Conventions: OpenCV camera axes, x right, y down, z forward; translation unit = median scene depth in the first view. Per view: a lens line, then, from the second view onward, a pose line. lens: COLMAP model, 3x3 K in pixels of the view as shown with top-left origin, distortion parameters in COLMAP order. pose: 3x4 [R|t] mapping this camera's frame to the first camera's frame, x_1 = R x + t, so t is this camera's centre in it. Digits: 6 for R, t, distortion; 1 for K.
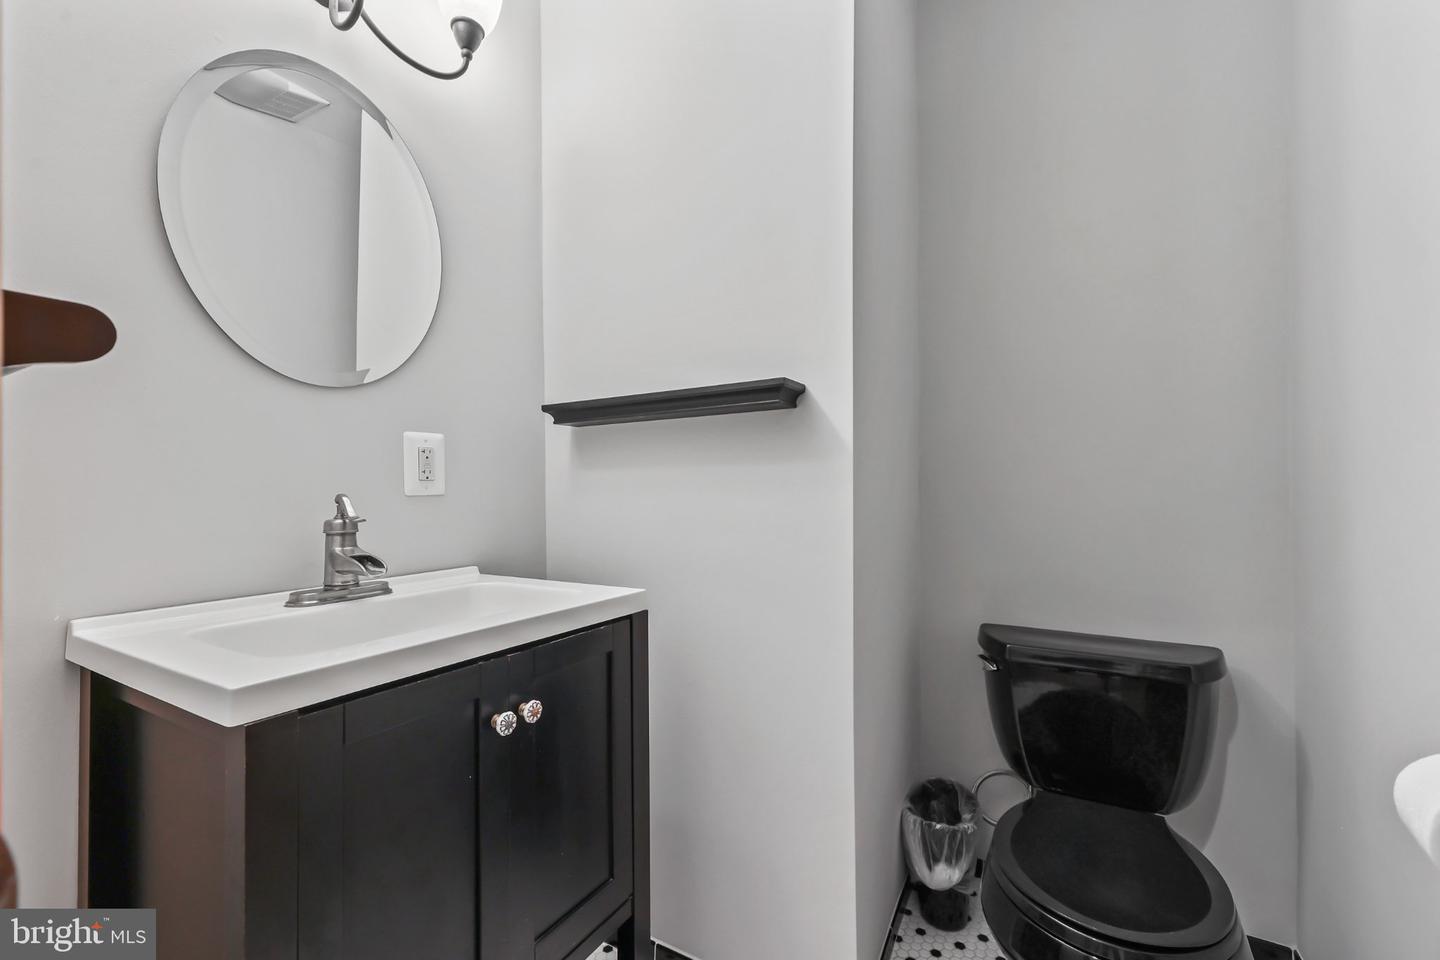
lens RADIAL K [[591.0, 0, 723.5], [0, 591.0, 487.4], [0, 0, 1]] dist [0.002154, 0.000247]
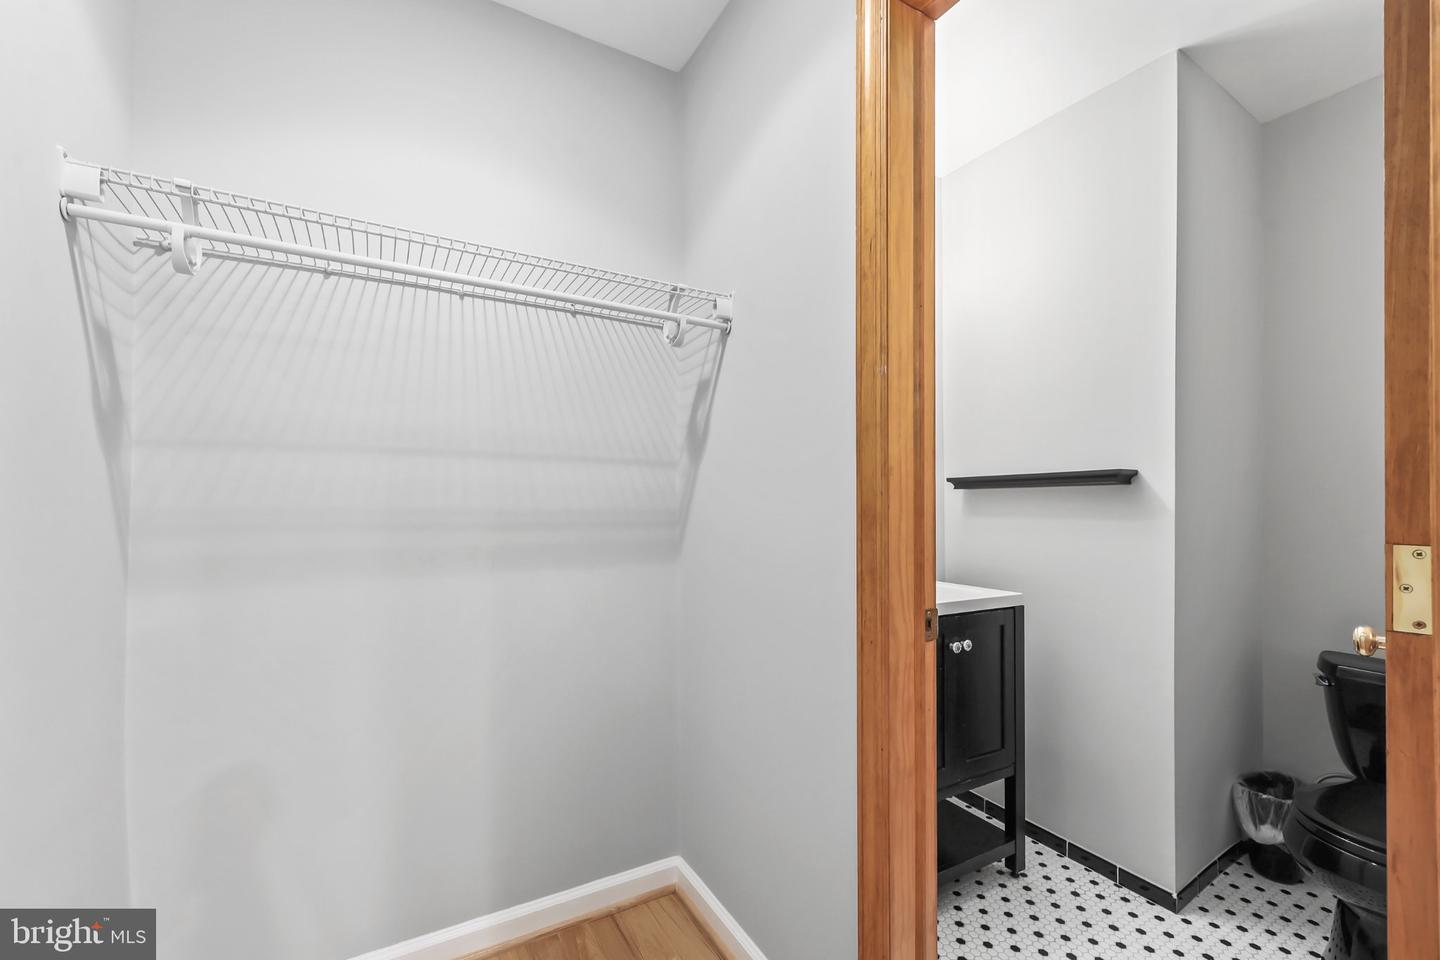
lens RADIAL K [[591.0, 0, 723.5], [0, 591.0, 487.4], [0, 0, 1]] dist [0.002154, 0.000247]
pose [[0.865303, 0.000913, -0.501248, -0.017632], [-0.011311, 0.999779, -0.017704, -0.077003], [0.501121, 0.020989, 0.865123, -0.757138]]
